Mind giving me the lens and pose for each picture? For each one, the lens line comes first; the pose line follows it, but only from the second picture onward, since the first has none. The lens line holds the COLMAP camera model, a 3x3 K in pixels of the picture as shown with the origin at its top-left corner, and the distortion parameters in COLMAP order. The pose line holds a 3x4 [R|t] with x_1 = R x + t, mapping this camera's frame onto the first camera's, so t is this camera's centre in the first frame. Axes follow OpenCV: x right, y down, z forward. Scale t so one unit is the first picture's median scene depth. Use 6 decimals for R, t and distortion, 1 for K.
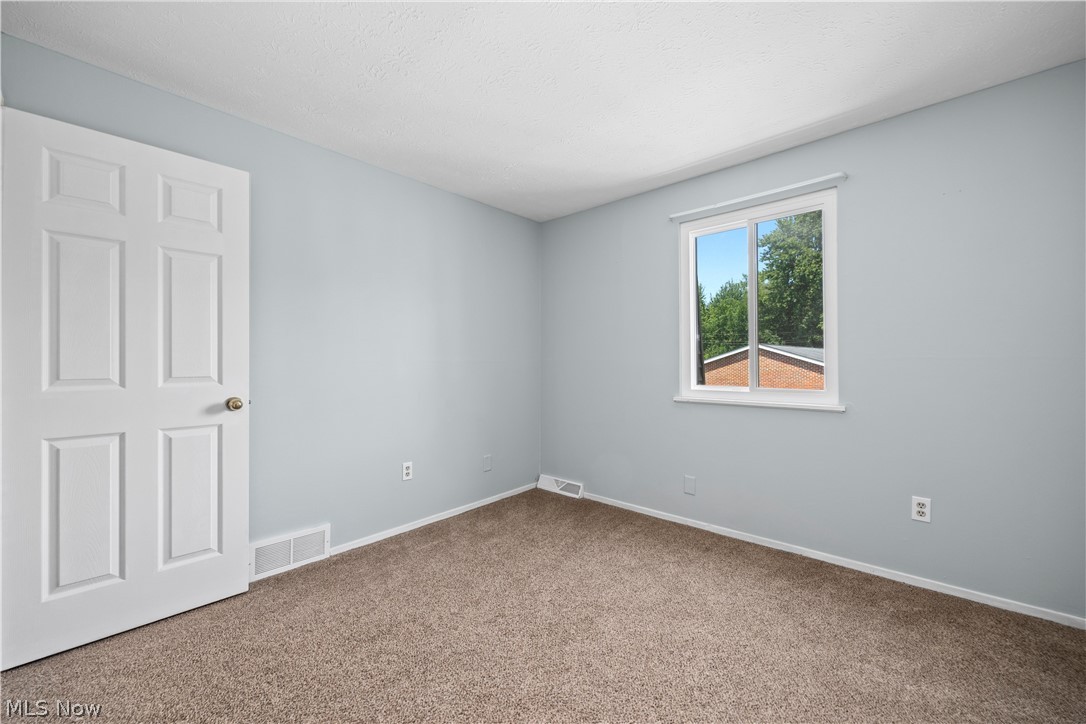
lens RADIAL K [[431.6, 0, 549.3], [0, 431.6, 359.5], [0, 0, 1]] dist [-0.008117, 0.000927]
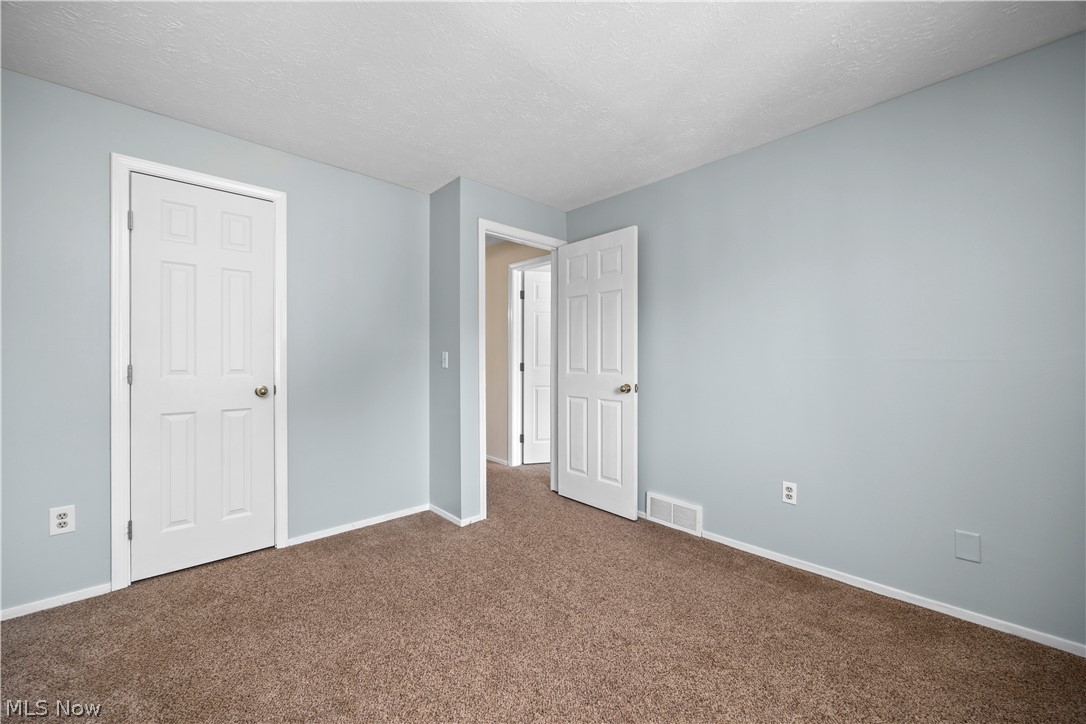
lens RADIAL K [[431.6, 0, 549.3], [0, 431.6, 363.5], [0, 0, 1]] dist [-0.008117, 0.000927]
pose [[-0.117918, 0.010854, -0.992964, 0.734692], [0.006333, 0.999928, 0.010178, 0.001199], [0.993003, -0.005088, -0.117978, 0.877457]]
